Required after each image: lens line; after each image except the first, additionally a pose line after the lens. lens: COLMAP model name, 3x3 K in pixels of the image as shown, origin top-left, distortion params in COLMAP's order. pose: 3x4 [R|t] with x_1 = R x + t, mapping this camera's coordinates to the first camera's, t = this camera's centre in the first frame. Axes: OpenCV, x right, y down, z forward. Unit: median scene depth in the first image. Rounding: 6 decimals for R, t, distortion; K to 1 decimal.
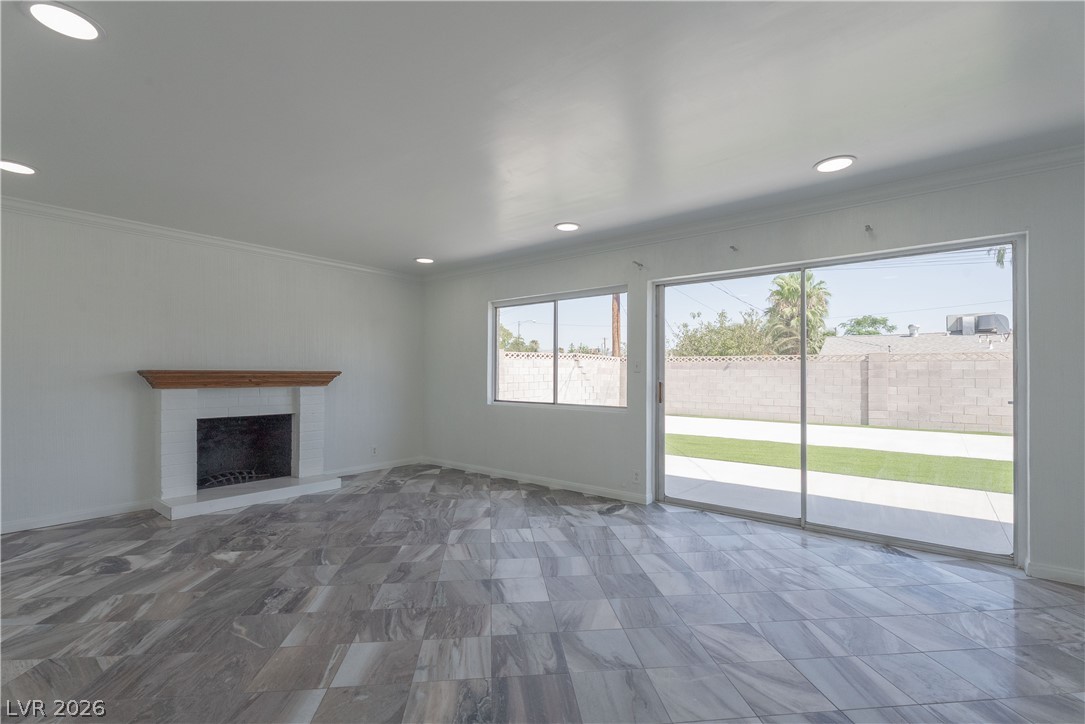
lens RADIAL K [[480.6, 0, 542.5], [0, 480.6, 362.0], [0, 0, 1]] dist [-0.007966, 0.000178]
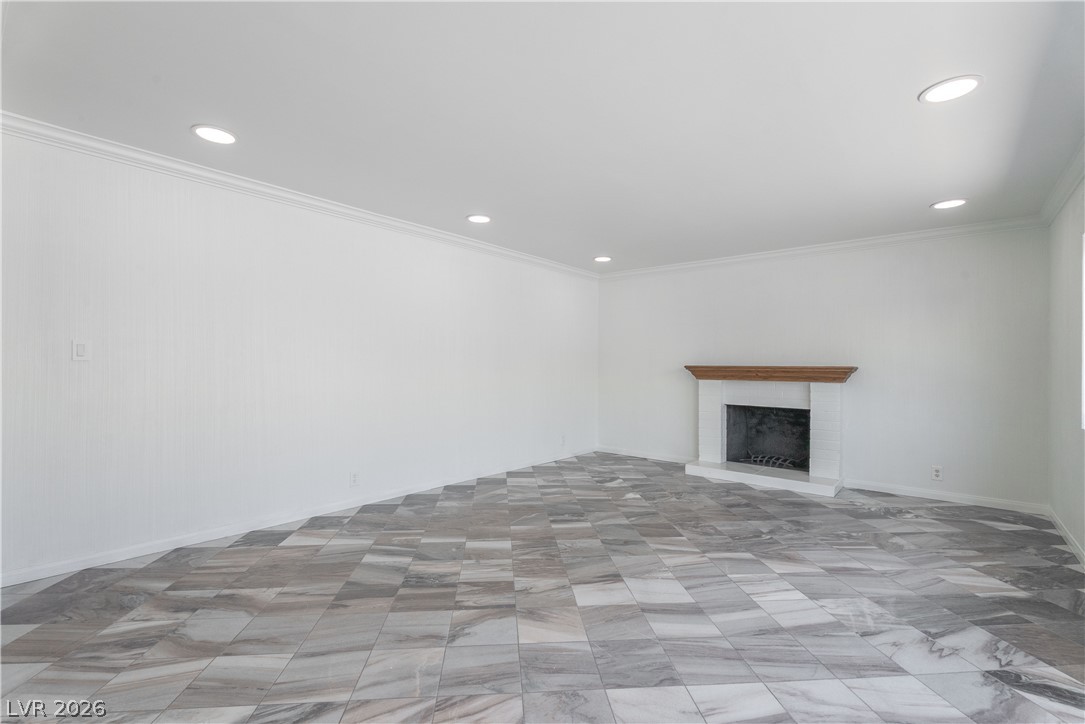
lens RADIAL K [[480.6, 0, 542.5], [0, 480.6, 362.0], [0, 0, 1]] dist [-0.007966, 0.000178]
pose [[-0.010152, -0.007662, -0.999919, 0.554847], [0.015349, 0.999852, -0.007817, 0.010189], [0.999831, -0.015427, -0.010032, 0.537829]]
